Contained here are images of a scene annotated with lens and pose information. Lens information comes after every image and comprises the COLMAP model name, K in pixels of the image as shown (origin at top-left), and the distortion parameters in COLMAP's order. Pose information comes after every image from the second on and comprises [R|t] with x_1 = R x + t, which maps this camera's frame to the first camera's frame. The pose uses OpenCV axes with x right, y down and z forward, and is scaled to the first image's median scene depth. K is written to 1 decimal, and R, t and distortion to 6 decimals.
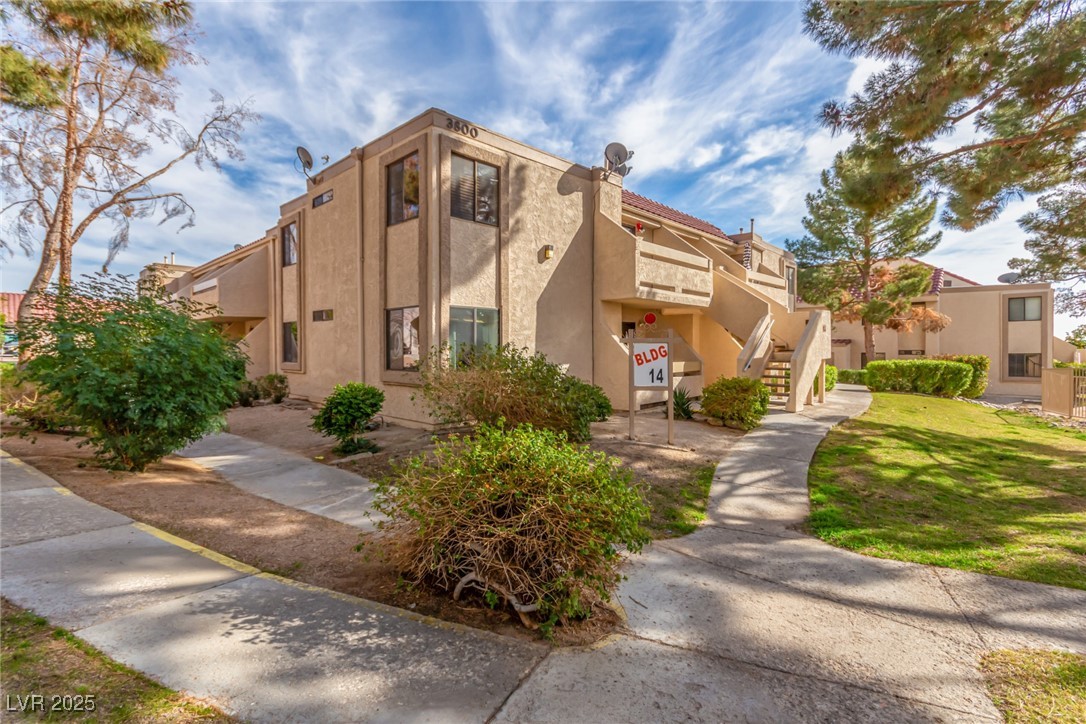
lens RADIAL K [[501.8, 0, 548.2], [0, 501.8, 358.3], [0, 0, 1]] dist [-0.000277, -0.000749]
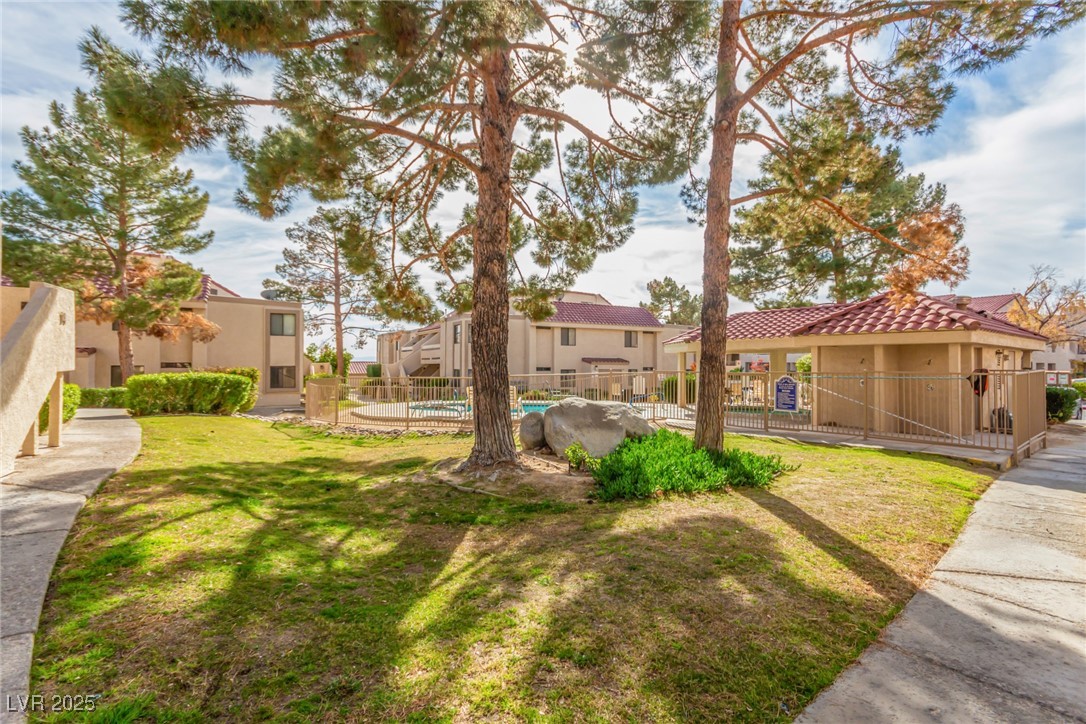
lens RADIAL K [[501.8, 0, 548.2], [0, 501.8, 358.3], [0, 0, 1]] dist [-0.000277, -0.000749]
pose [[0.279406, 0.014710, 0.960060, 0.082659], [0.014277, 0.999708, -0.019473, 0.003025], [-0.960067, 0.019148, 0.279115, 0.163329]]
